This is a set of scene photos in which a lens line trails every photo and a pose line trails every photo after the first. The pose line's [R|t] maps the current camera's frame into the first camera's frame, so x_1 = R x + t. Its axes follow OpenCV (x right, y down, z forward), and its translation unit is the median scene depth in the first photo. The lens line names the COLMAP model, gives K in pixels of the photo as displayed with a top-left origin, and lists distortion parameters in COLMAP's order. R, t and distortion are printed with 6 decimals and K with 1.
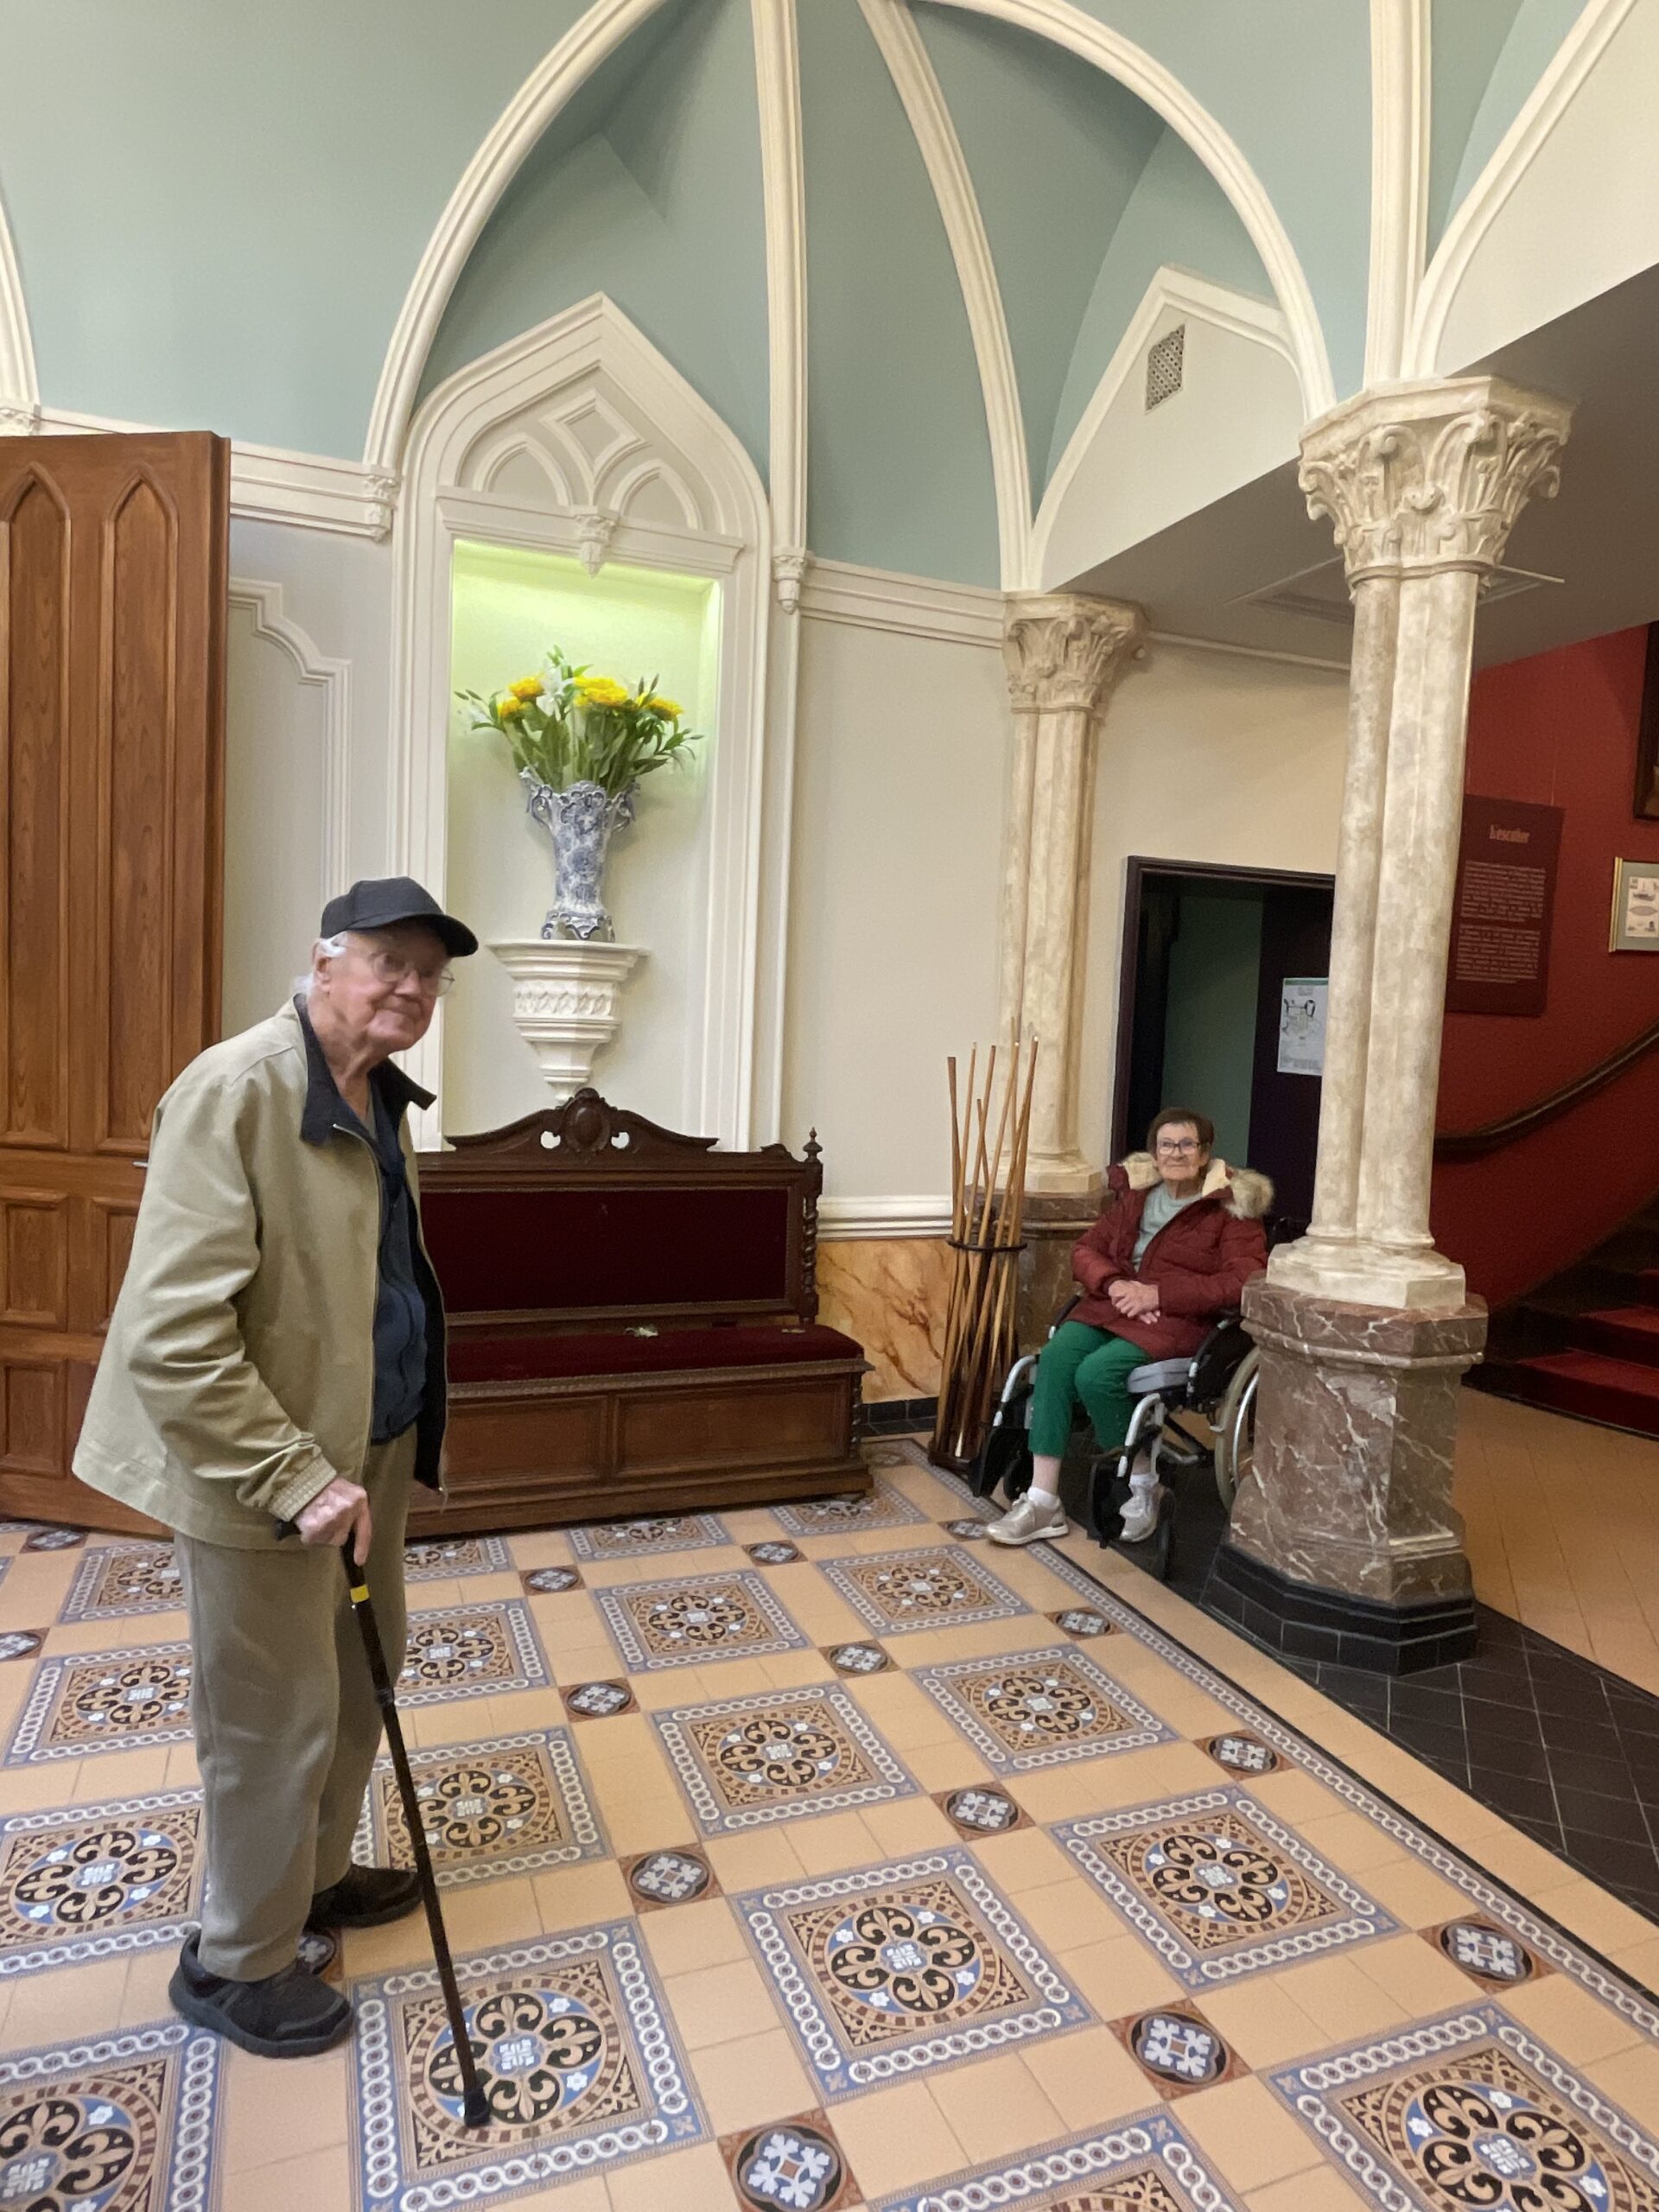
lens RADIAL K [[1282.1, 0, 814.2], [0, 1282.1, 1107.5], [0, 0, 1]] dist [0.008827, 0.001141]
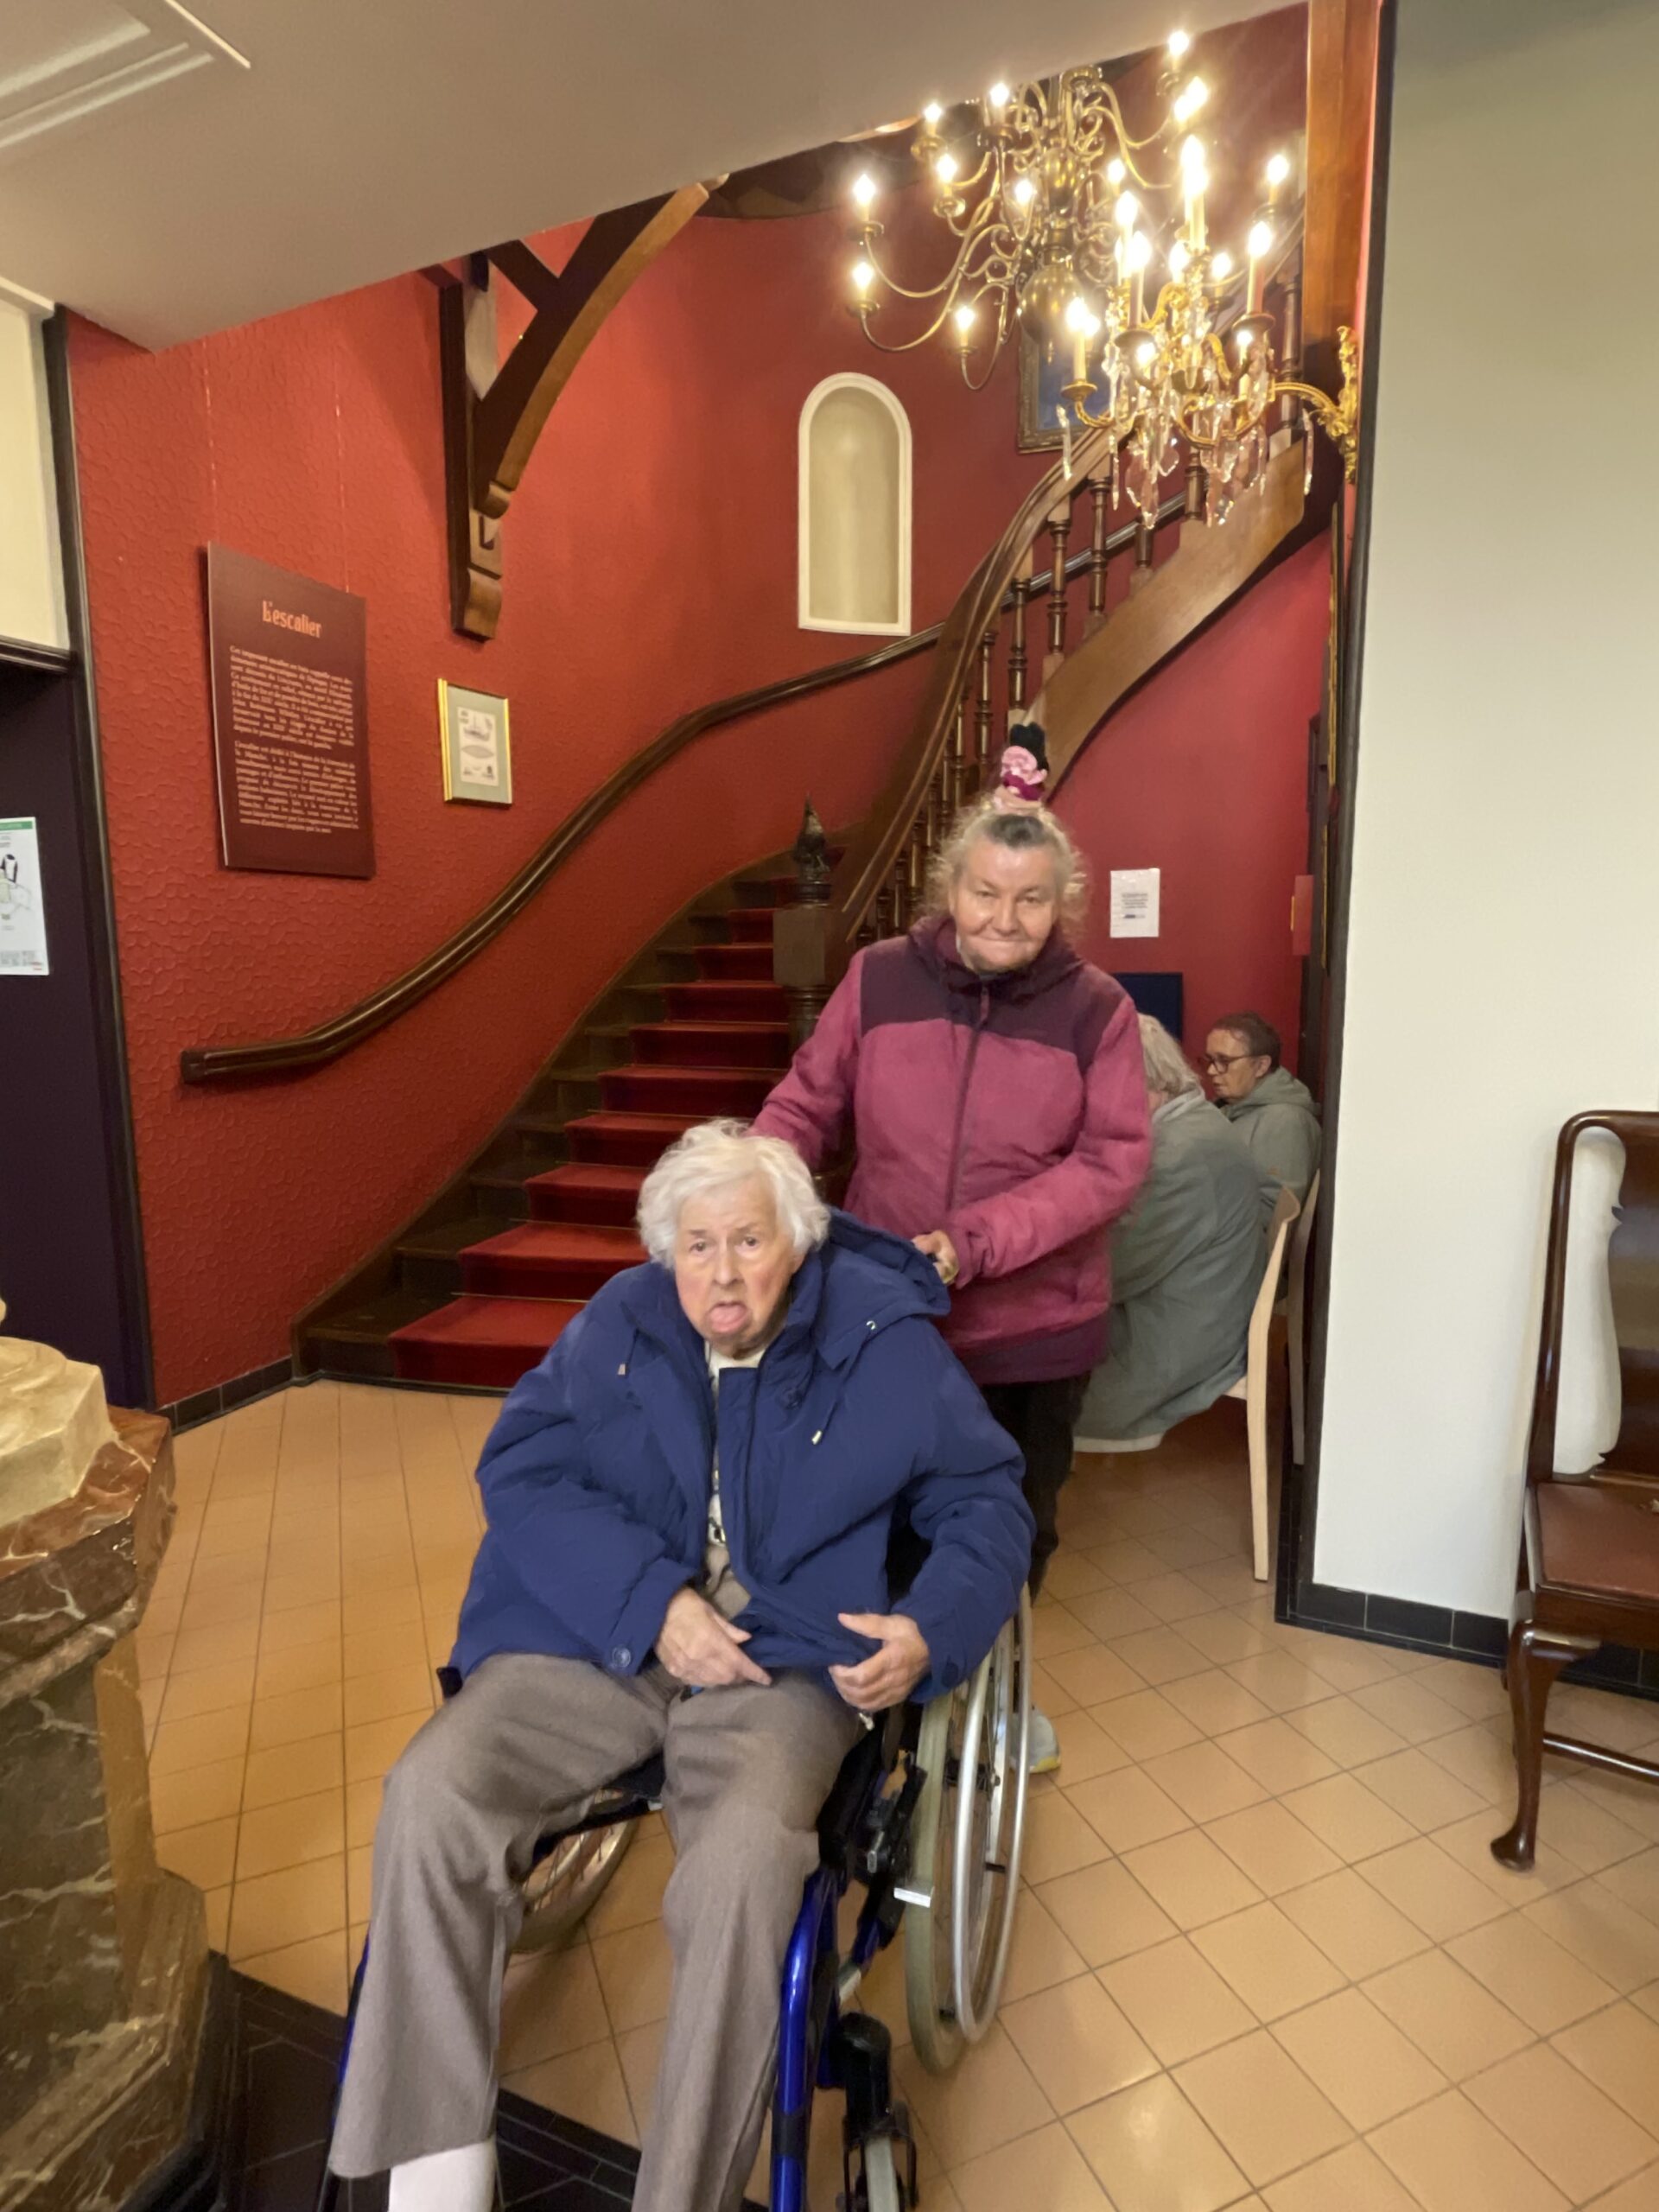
lens RADIAL K [[1169.9, 0, 828.9], [0, 1169.9, 1105.9], [0, 0, 1]] dist [-0.001546, -0.000070]
pose [[0.691327, -0.139681, 0.708912, 0.239108], [0.077341, 0.989805, 0.119605, 0.000106], [-0.718391, -0.027858, 0.695082, 0.314417]]
